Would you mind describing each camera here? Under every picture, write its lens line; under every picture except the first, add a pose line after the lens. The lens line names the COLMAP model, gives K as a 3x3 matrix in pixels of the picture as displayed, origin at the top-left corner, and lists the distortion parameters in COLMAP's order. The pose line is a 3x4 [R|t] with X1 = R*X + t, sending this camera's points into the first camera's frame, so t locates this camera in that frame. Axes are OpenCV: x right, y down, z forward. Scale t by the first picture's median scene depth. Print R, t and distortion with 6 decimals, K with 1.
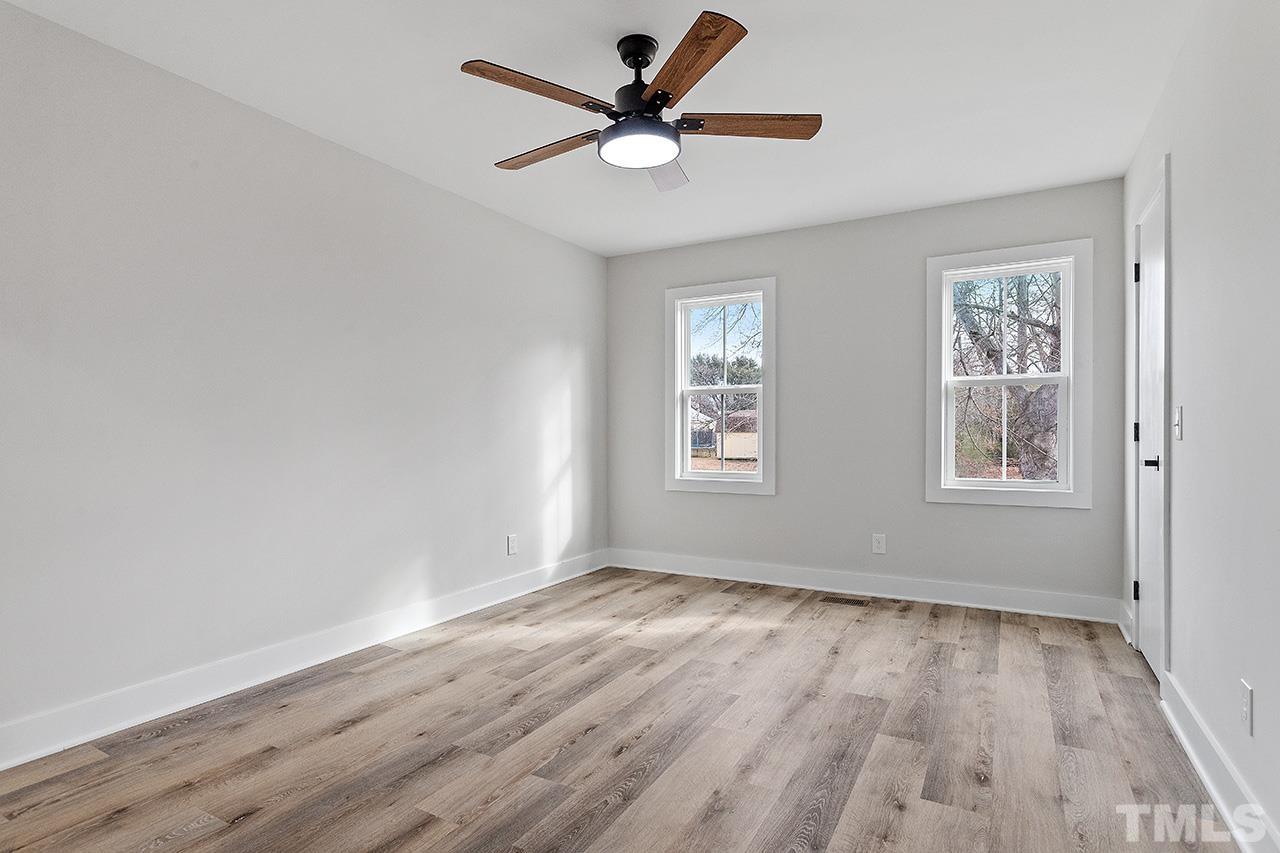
lens RADIAL K [[632.0, 0, 640.2], [0, 632.0, 421.6], [0, 0, 1]] dist [0.002283, 0.000843]
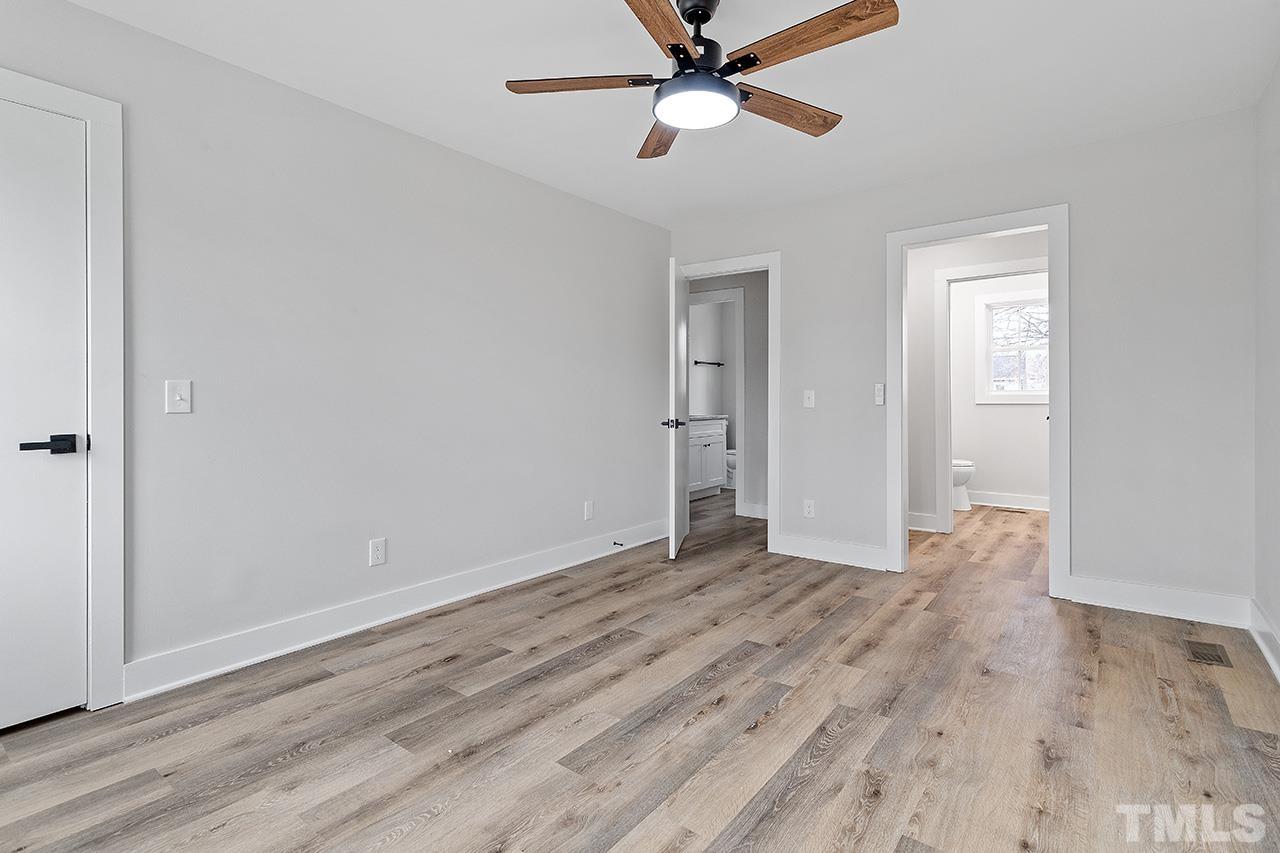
lens RADIAL K [[611.7, 0, 639.2], [0, 611.7, 419.7], [0, 0, 1]] dist [0.000487, 0.001025]
pose [[-0.988371, 0.000913, 0.152057, -0.053604], [0.003358, 0.999869, 0.015822, 0.026890], [-0.152023, 0.016148, -0.988245, 1.953308]]
